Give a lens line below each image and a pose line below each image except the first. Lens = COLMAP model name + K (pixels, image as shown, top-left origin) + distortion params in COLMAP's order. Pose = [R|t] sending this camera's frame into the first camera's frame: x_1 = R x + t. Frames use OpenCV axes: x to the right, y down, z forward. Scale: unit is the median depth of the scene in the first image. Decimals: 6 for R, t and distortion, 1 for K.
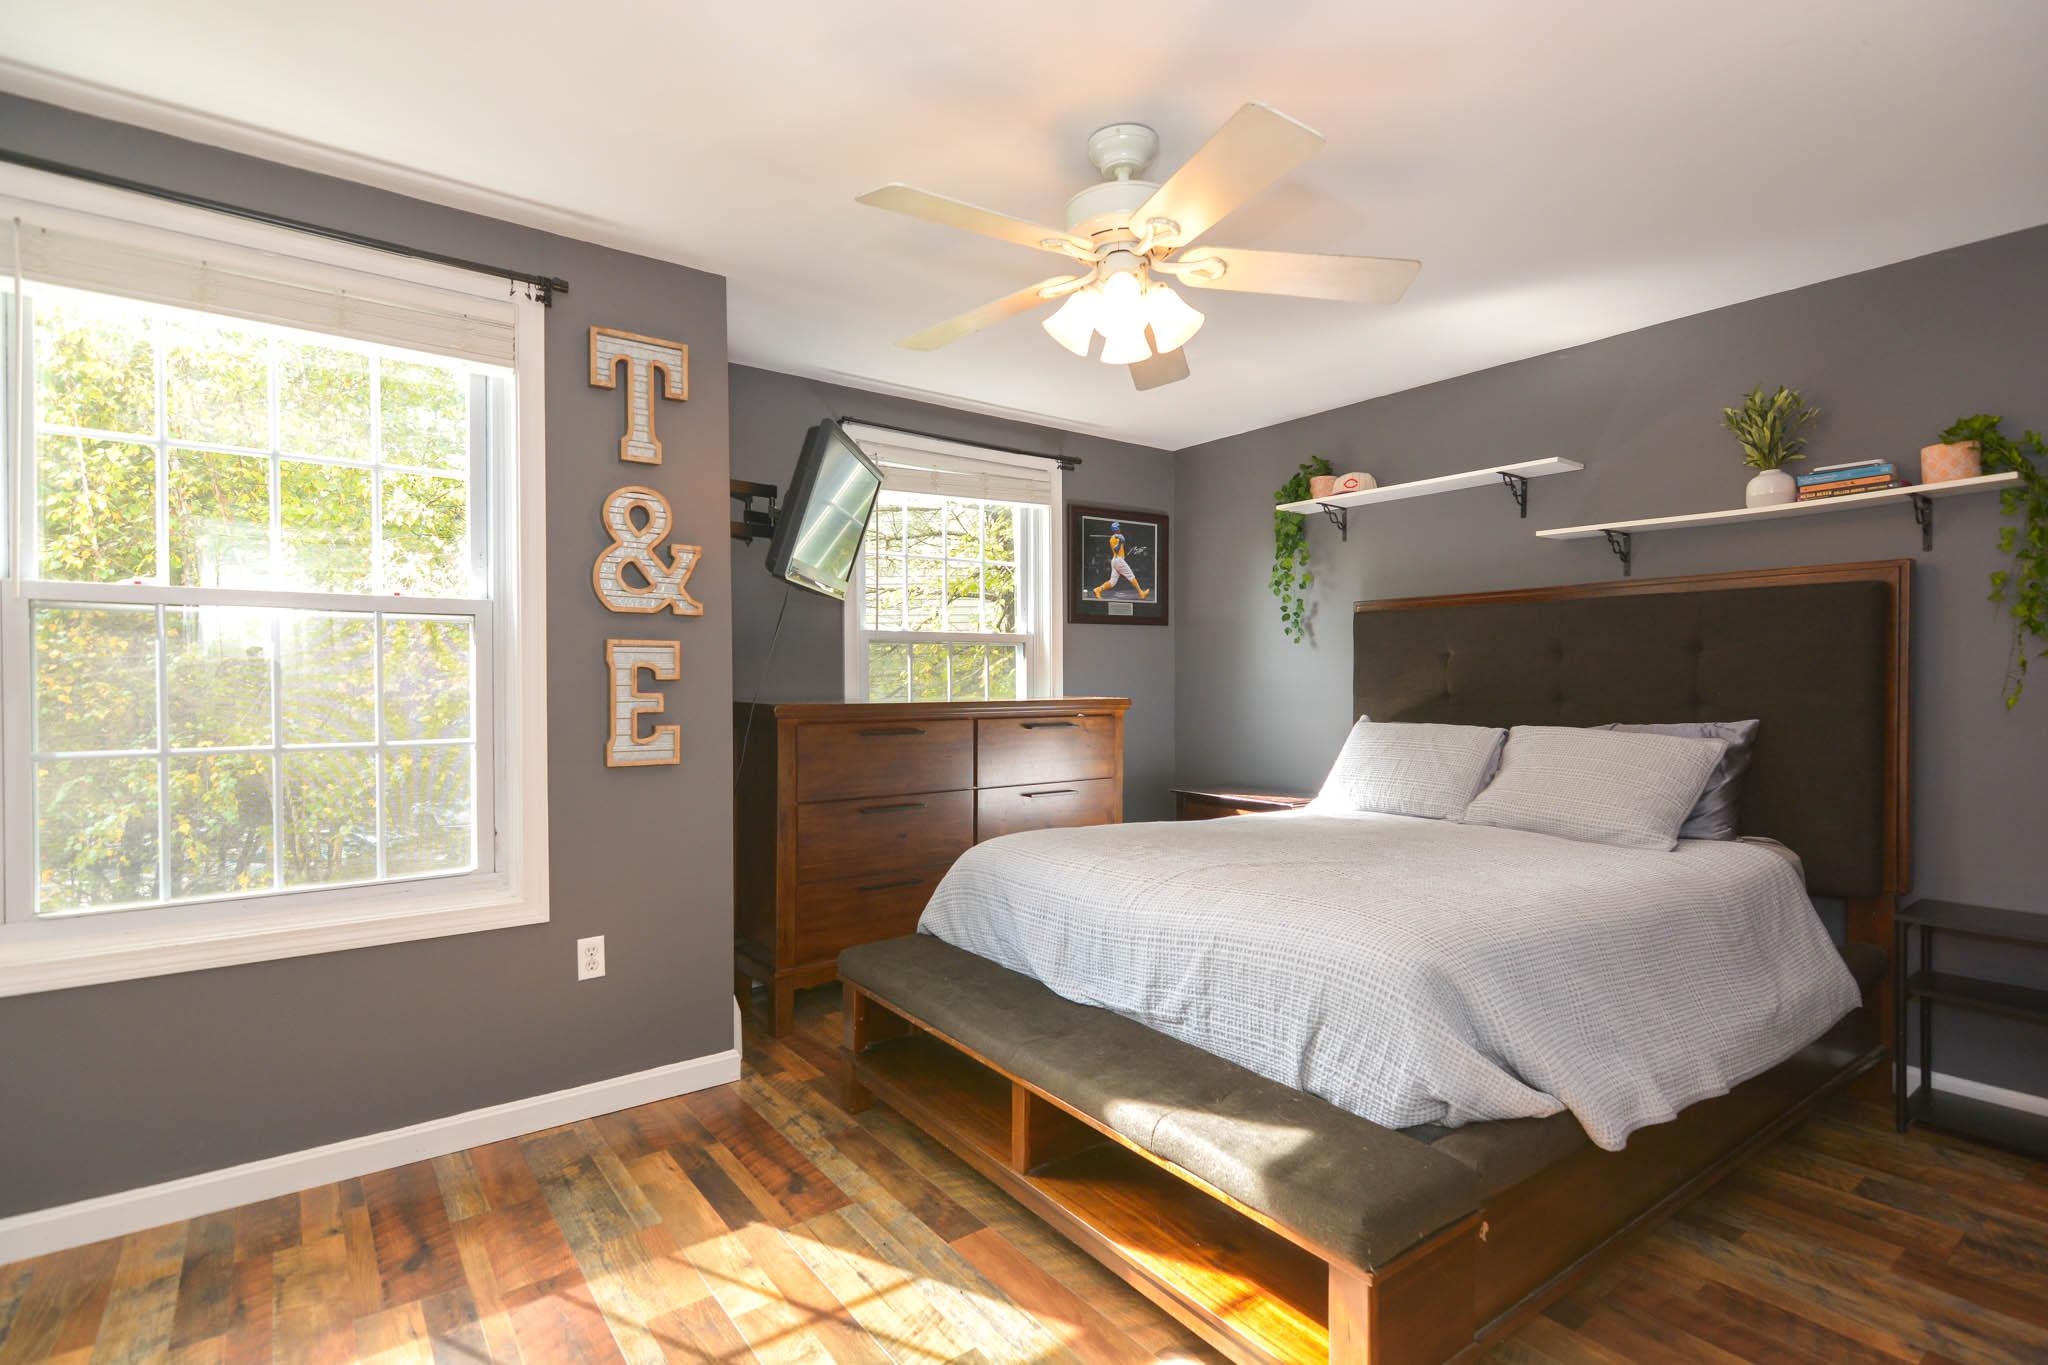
lens RADIAL K [[987.4, 0, 1048.2], [0, 987.4, 717.7], [0, 0, 1]] dist [0.006970, -0.003829]
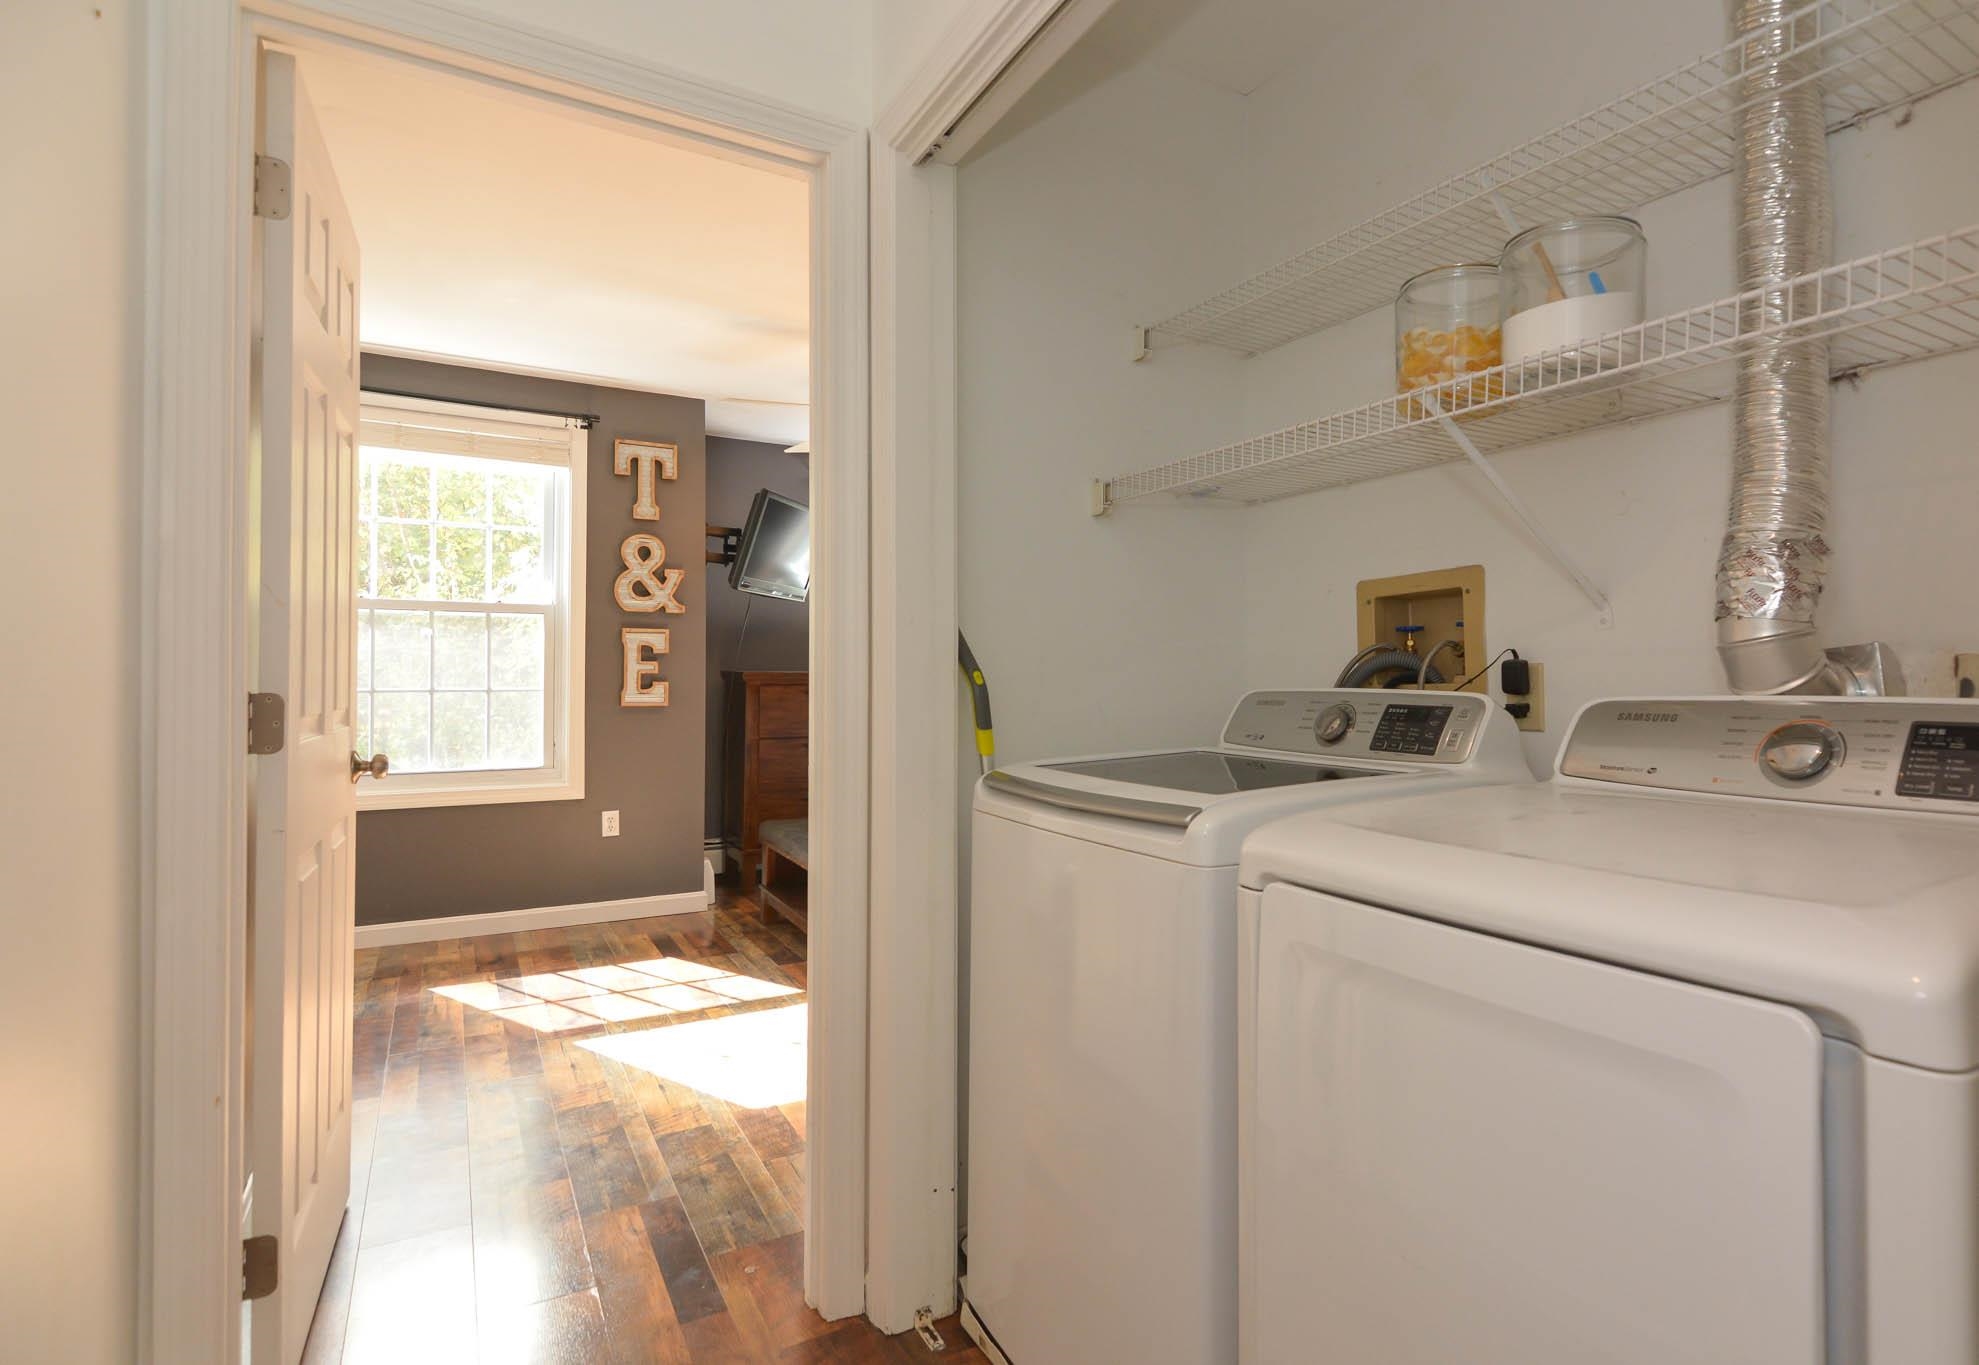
lens RADIAL K [[1026.5, 0, 1103.0], [0, 1026.5, 691.6], [0, 0, 1]] dist [0.009383, 0.001015]
pose [[0.996120, 0.005623, -0.087823, 0.487192], [-0.007256, 0.999806, -0.018288, 0.049596], [0.087703, 0.018854, 0.995968, -0.613310]]
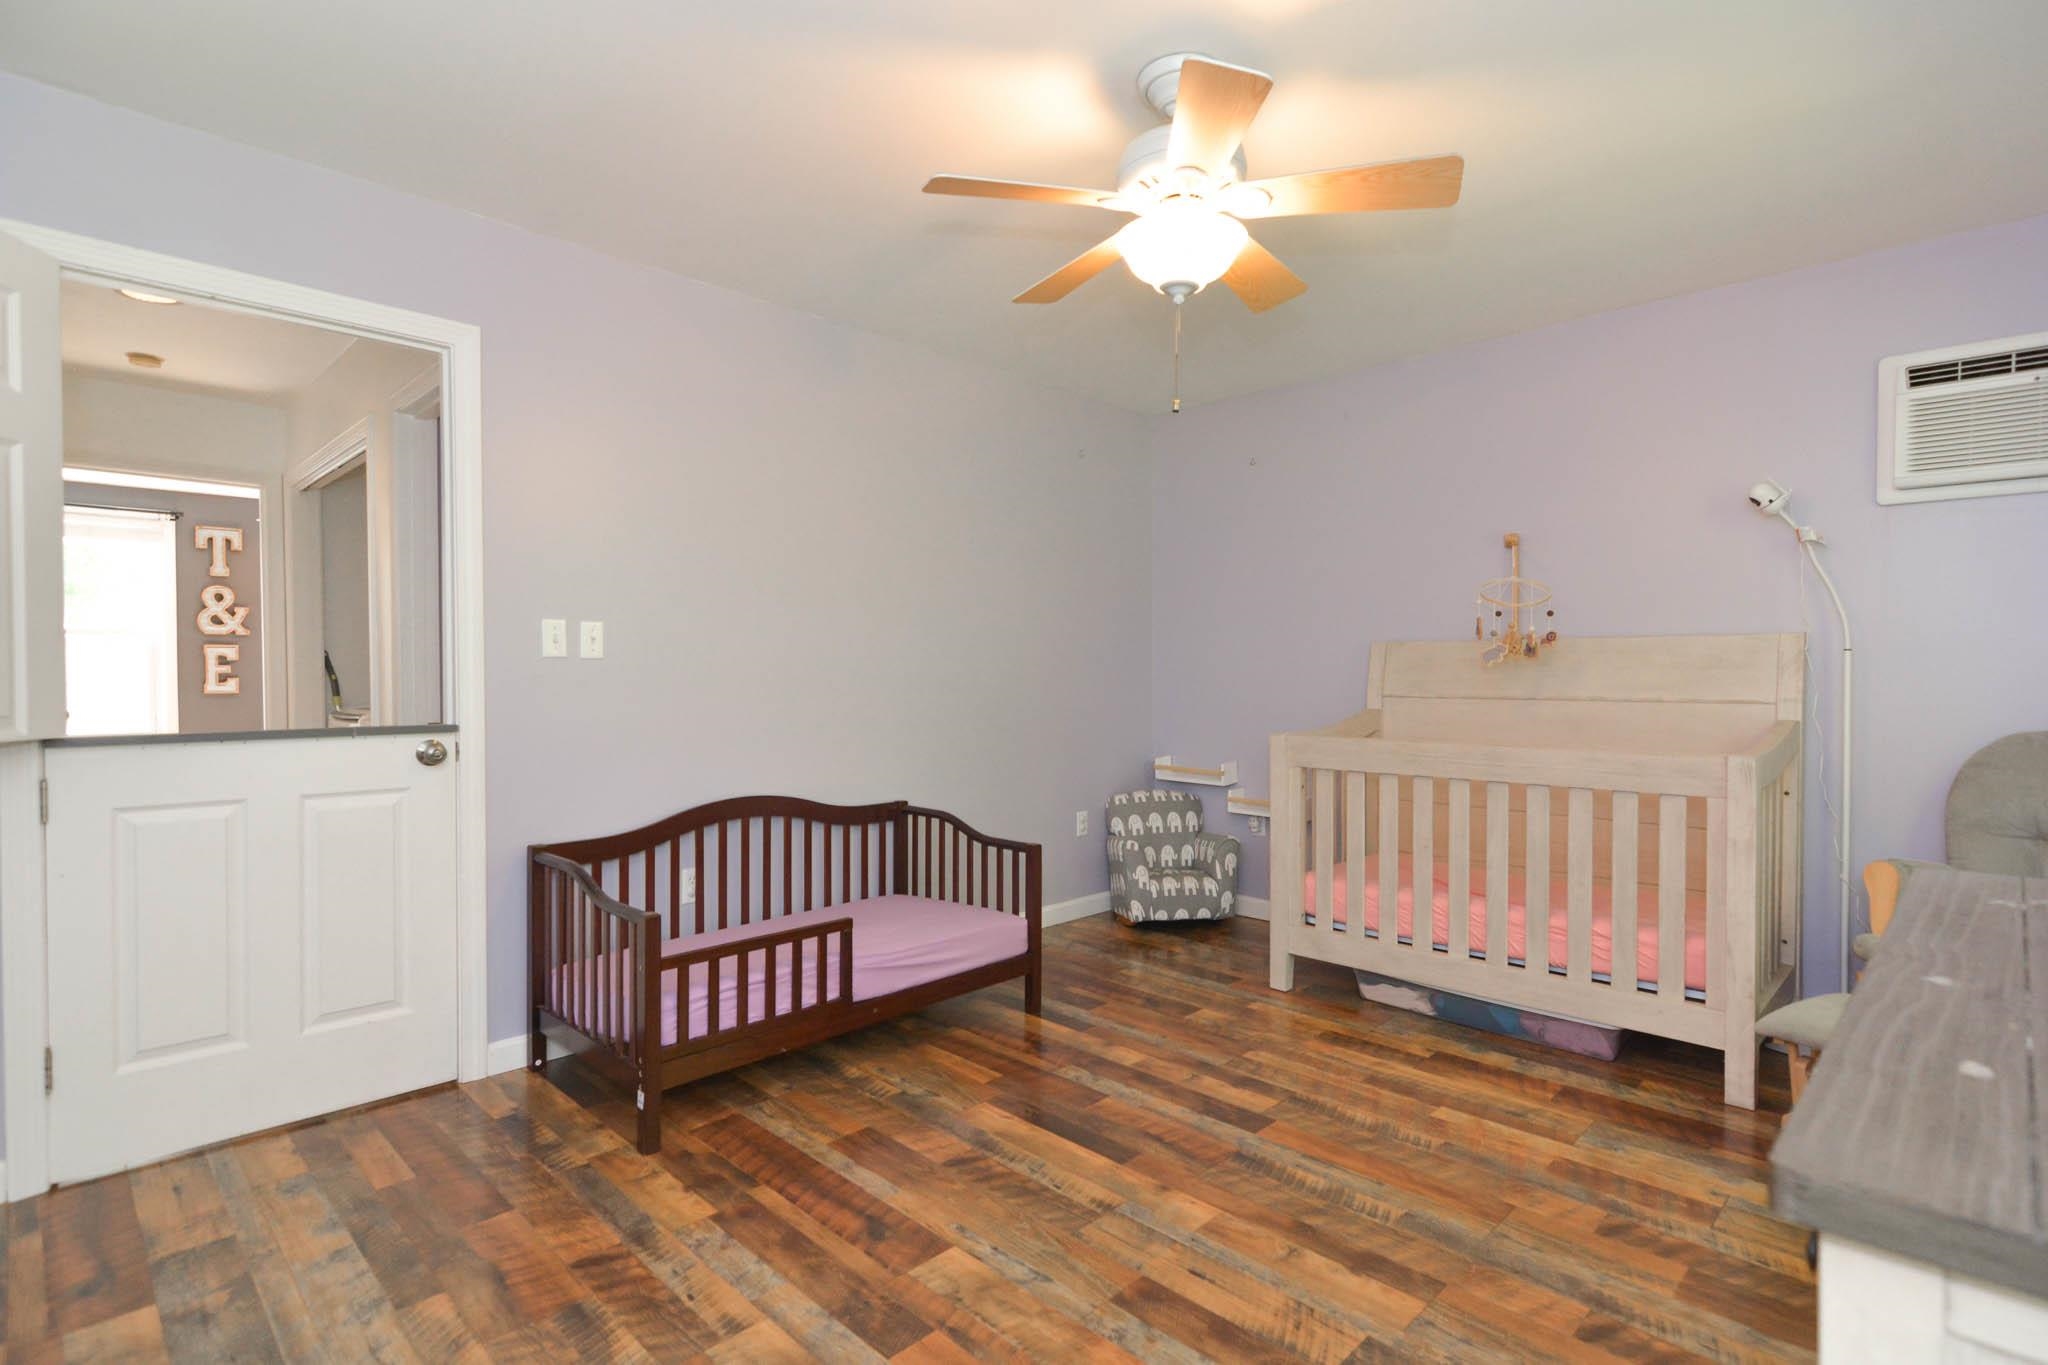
lens RADIAL K [[987.4, 0, 1032.4], [0, 987.4, 714.7], [0, 0, 1]] dist [0.006970, -0.003829]
pose [[0.989814, -0.002993, 0.142337, 1.333024], [0.001453, 0.999939, 0.010922, 0.079409], [-0.142361, -0.010603, 0.989758, -1.886299]]
